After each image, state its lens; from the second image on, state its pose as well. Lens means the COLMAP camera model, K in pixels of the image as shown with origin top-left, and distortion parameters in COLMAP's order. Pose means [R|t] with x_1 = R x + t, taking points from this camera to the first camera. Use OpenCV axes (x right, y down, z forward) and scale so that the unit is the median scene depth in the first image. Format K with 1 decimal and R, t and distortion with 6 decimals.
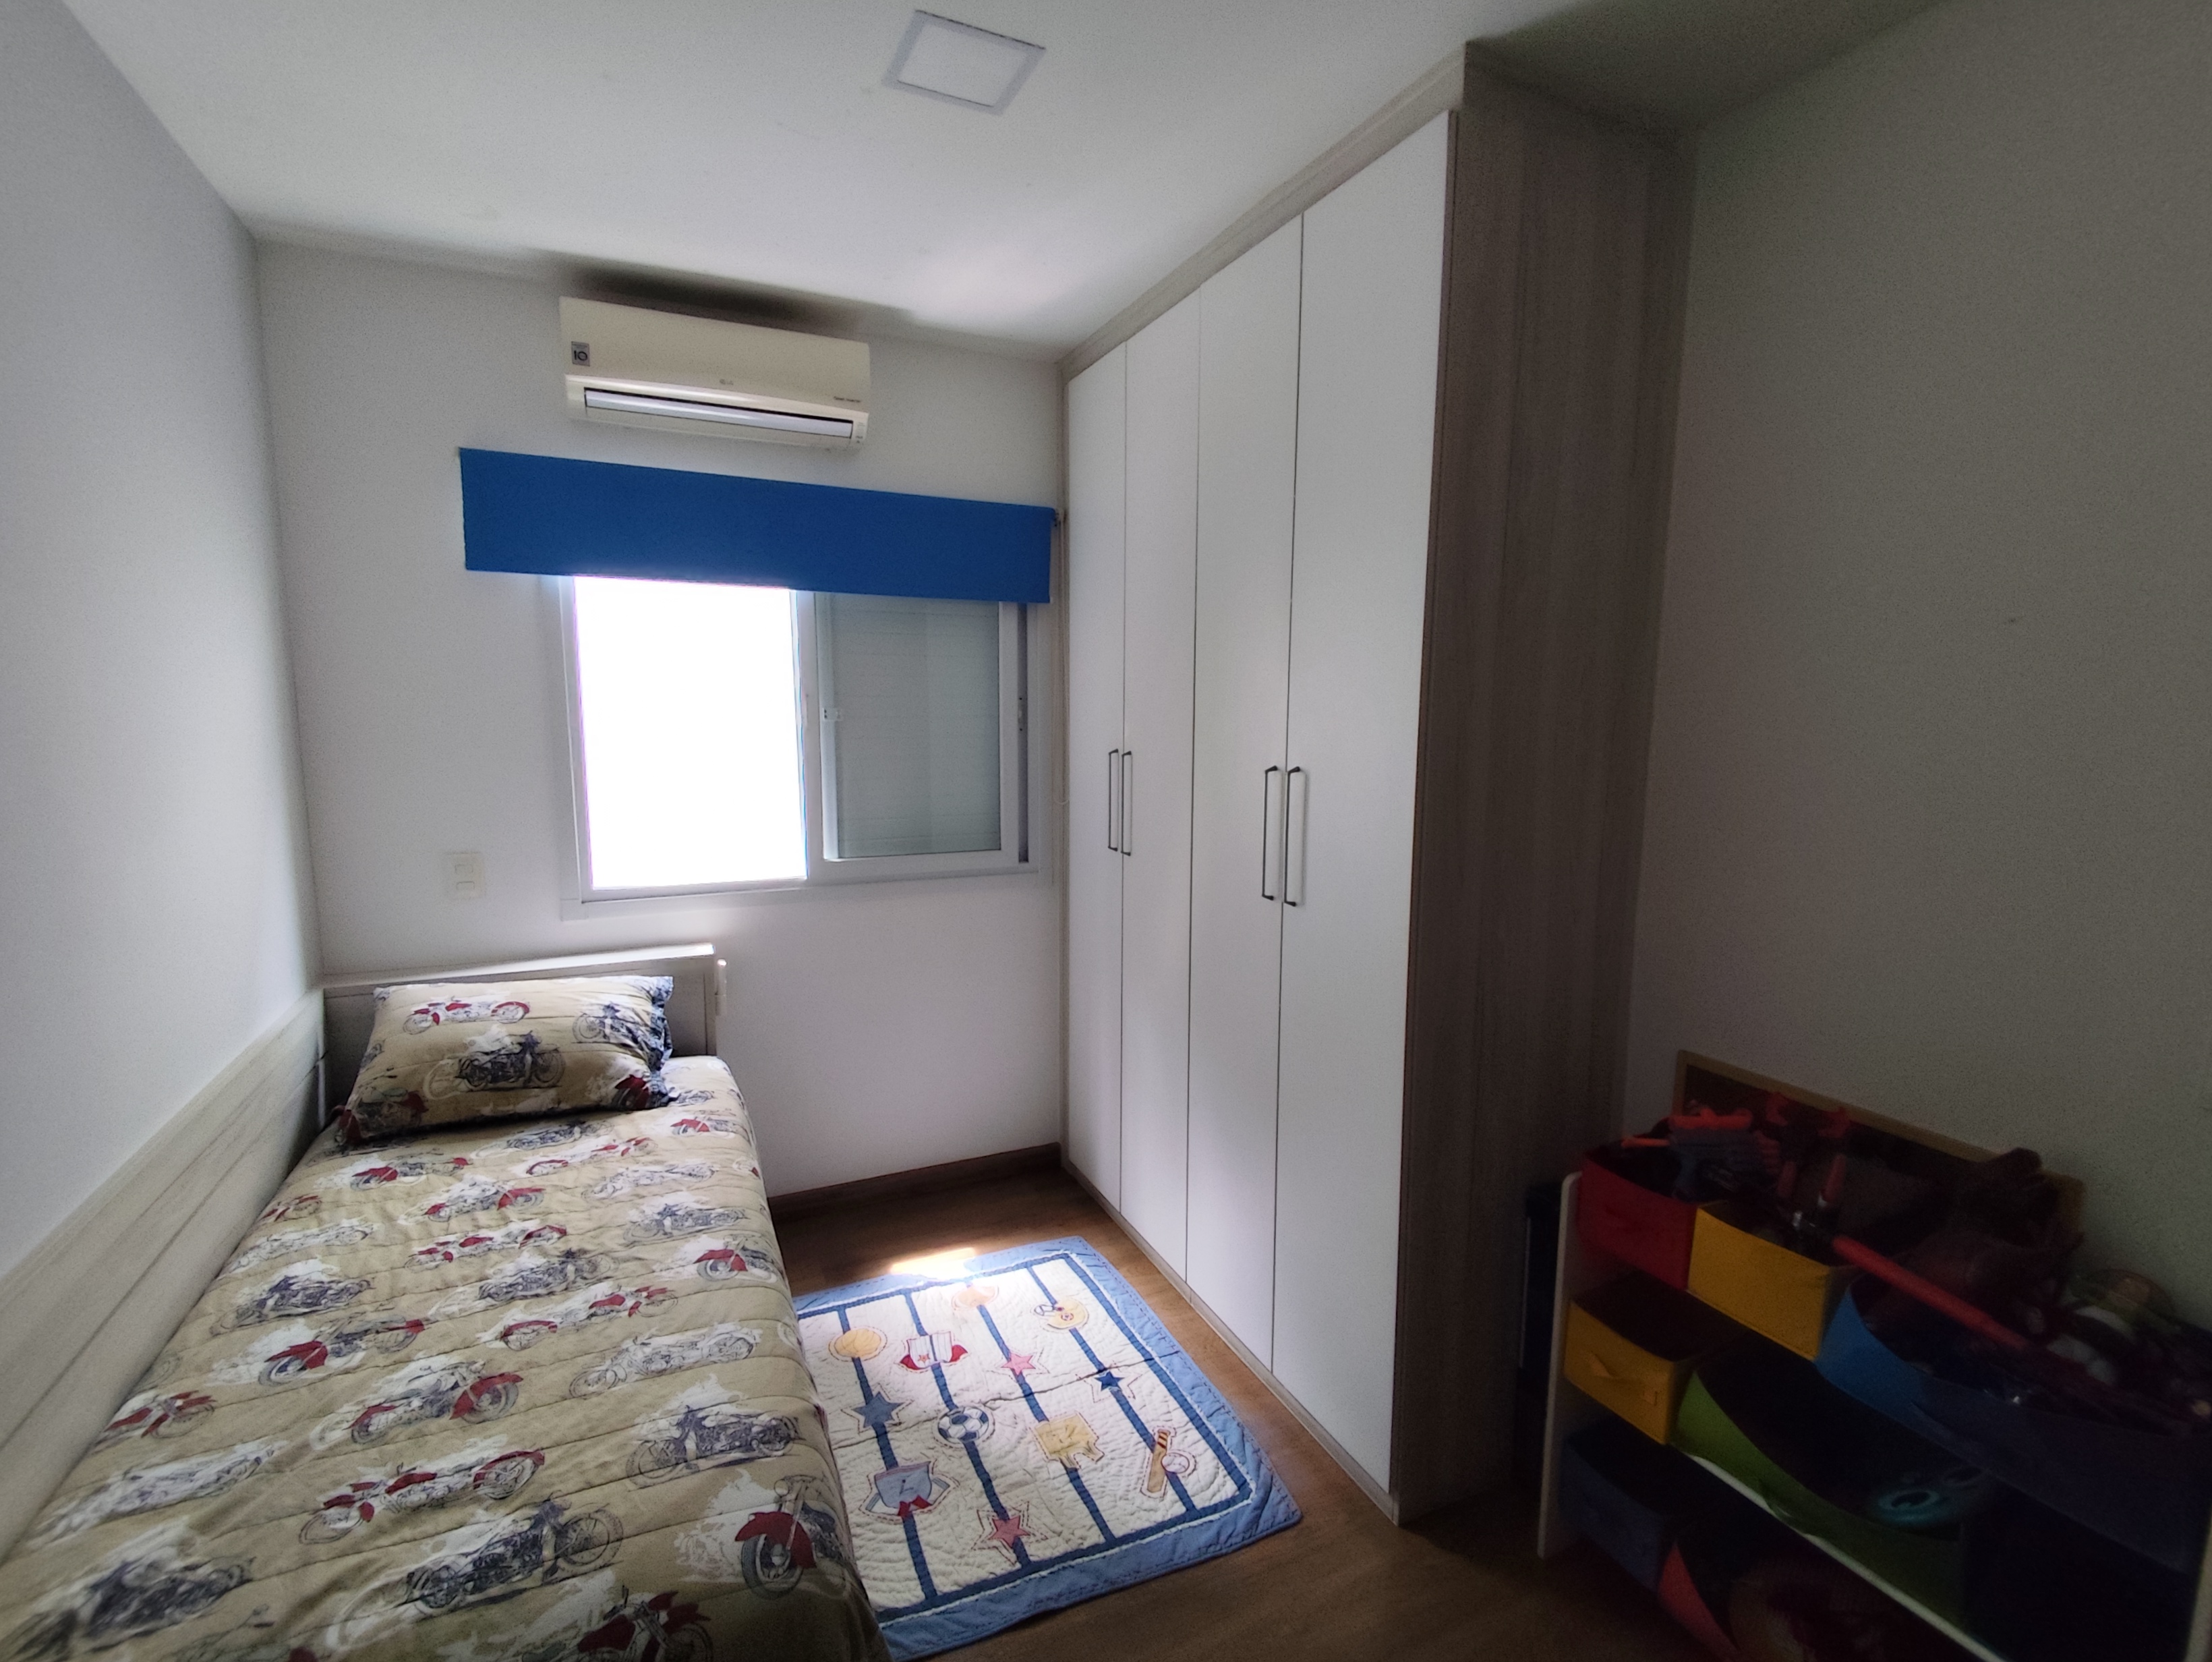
lens RADIAL K [[1015.6, 0, 1104.8], [0, 1015.6, 838.4], [0, 0, 1]] dist [0.077828, -0.071870]
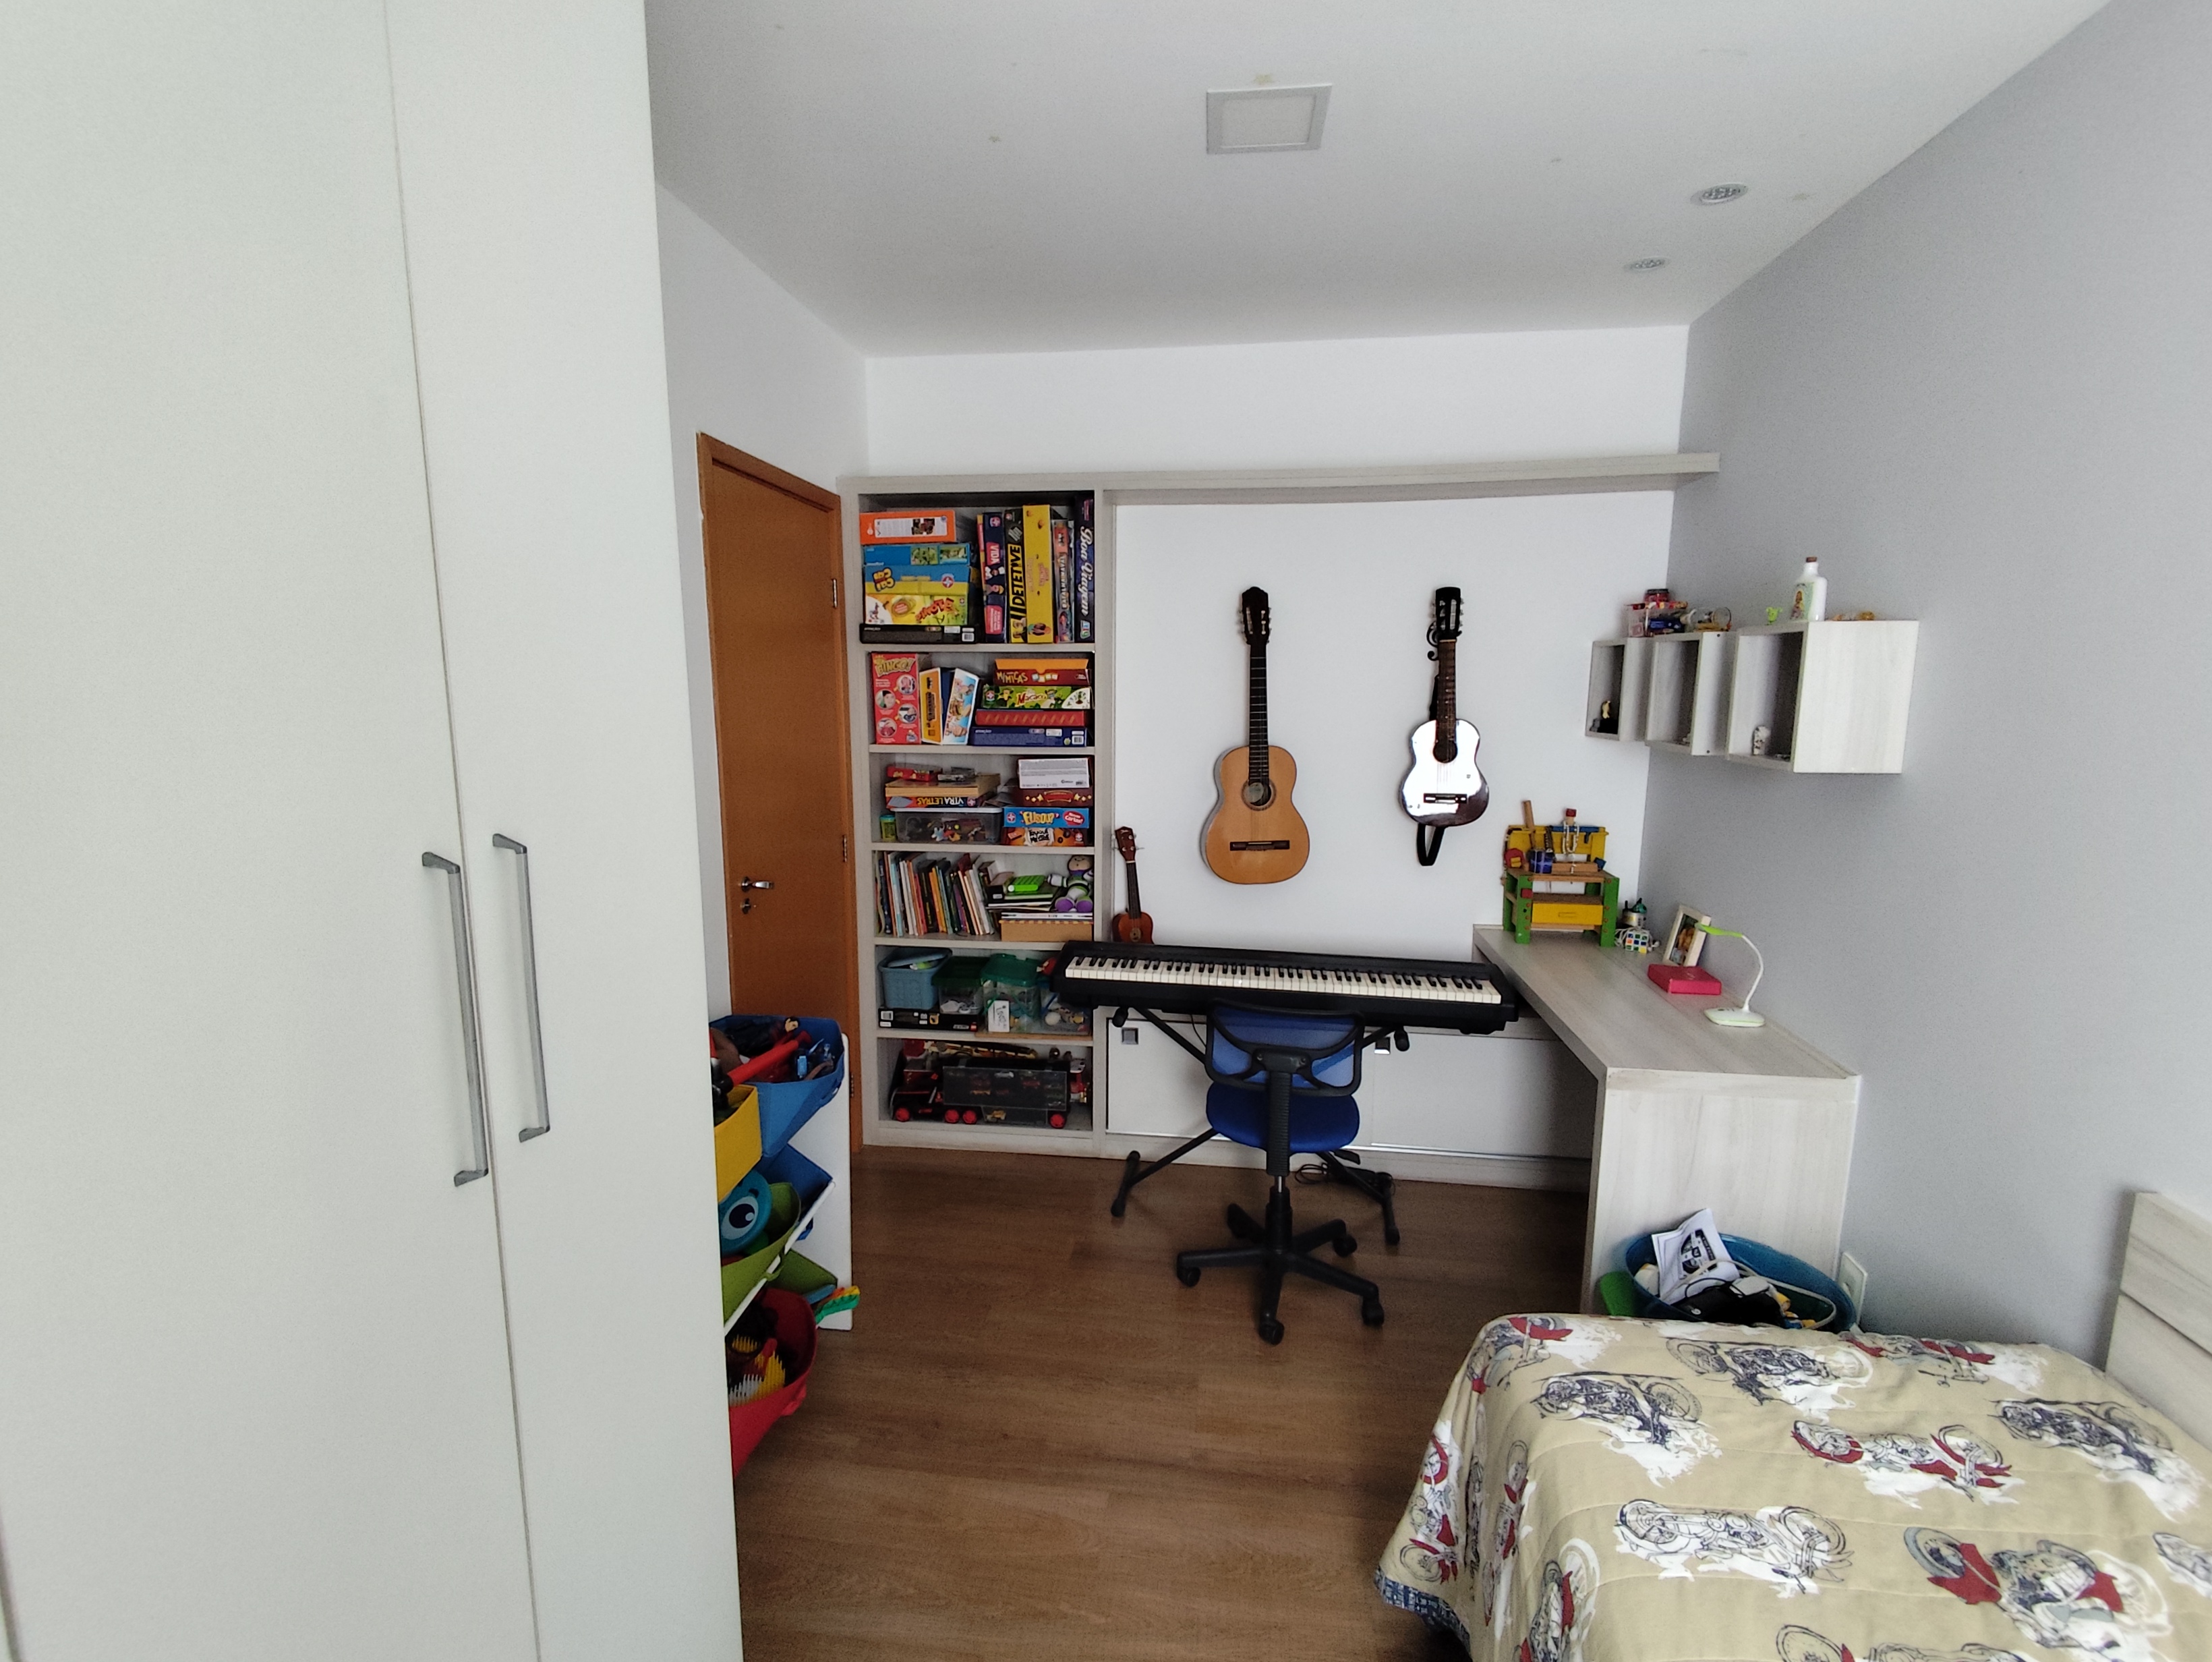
lens RADIAL K [[1049.0, 0, 1106.0], [0, 1049.0, 831.0], [0, 0, 1]] dist [0.082594, -0.043648]
pose [[-0.851593, -0.084498, 0.517349, -0.438182], [0.063065, 0.963240, 0.261134, -0.288339], [-0.520397, 0.255007, -0.814959, 1.961571]]
